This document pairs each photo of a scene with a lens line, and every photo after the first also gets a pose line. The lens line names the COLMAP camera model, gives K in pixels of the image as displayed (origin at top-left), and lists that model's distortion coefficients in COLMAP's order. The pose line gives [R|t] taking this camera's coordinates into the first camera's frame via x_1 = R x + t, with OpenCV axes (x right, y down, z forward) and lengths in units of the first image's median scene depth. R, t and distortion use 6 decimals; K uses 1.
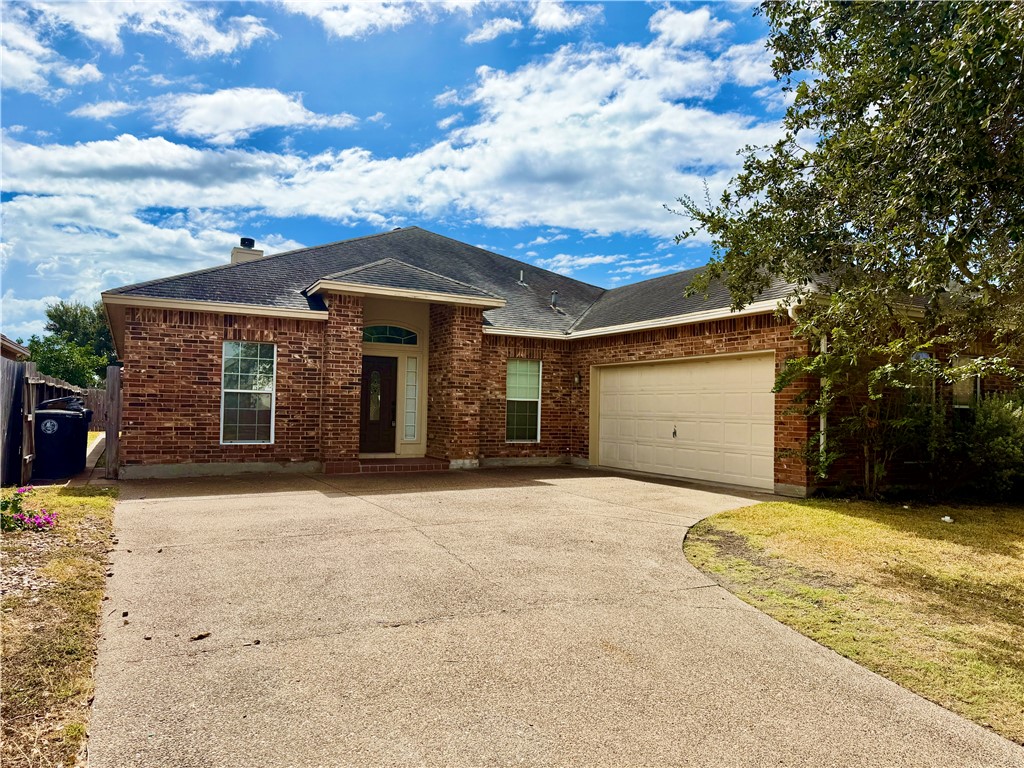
lens RADIAL K [[724.4, 0, 499.0], [0, 724.4, 382.0], [0, 0, 1]] dist [0.041850, -0.044895]
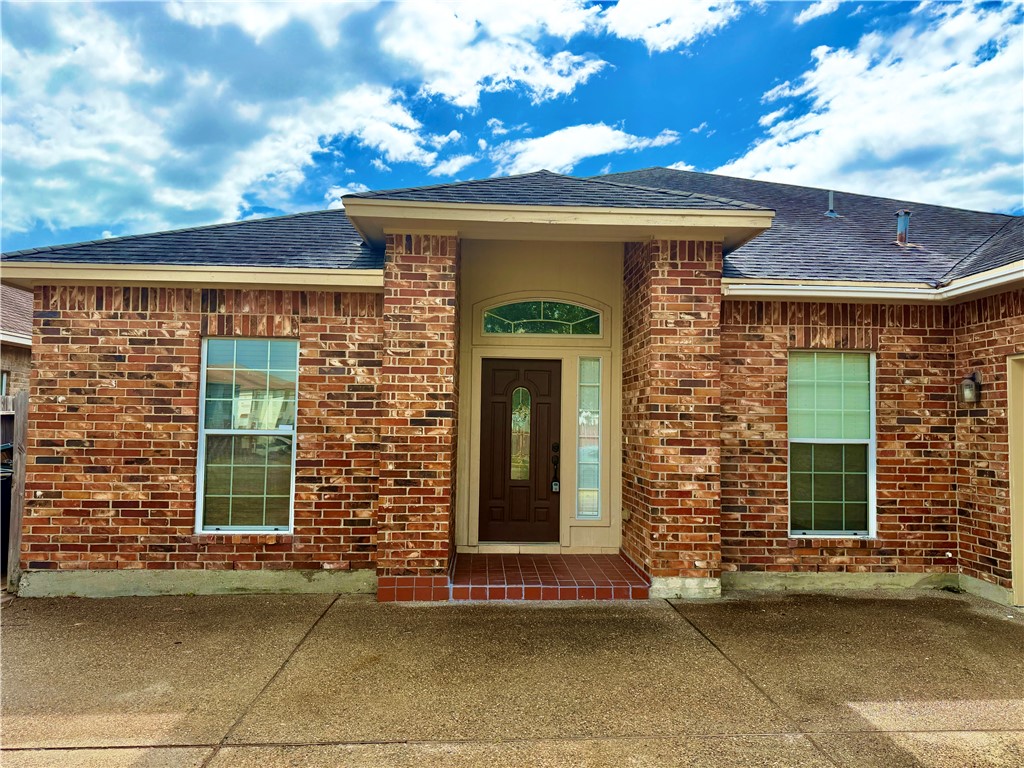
lens RADIAL K [[724.4, 0, 511.7], [0, 724.4, 383.7], [0, 0, 1]] dist [0.041850, -0.044895]
pose [[0.911038, -0.030112, -0.411222, 0.043101], [0.022118, 0.999463, -0.024186, -0.004777], [0.411729, 0.012939, 0.911214, 0.539996]]
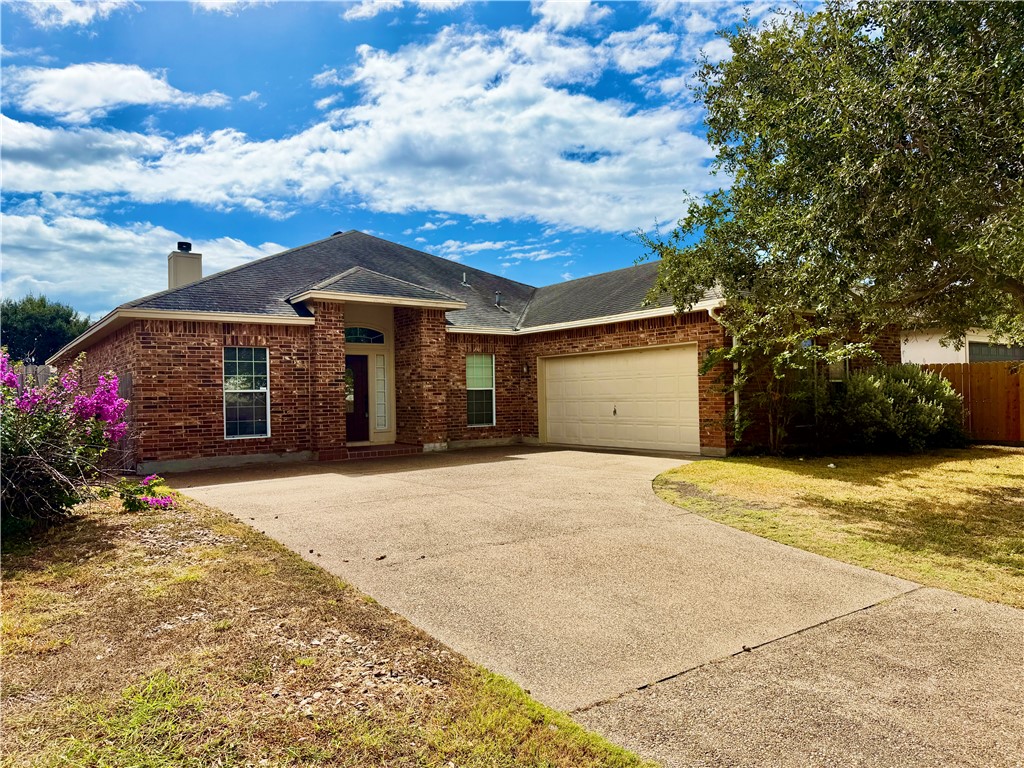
lens RADIAL K [[724.4, 0, 492.3], [0, 724.4, 401.1], [0, 0, 1]] dist [0.041850, -0.044895]
pose [[0.989790, -0.041262, 0.136431, -0.111309], [0.035162, 0.998284, 0.046819, -0.009900], [-0.138129, -0.041544, 0.989543, -0.144434]]
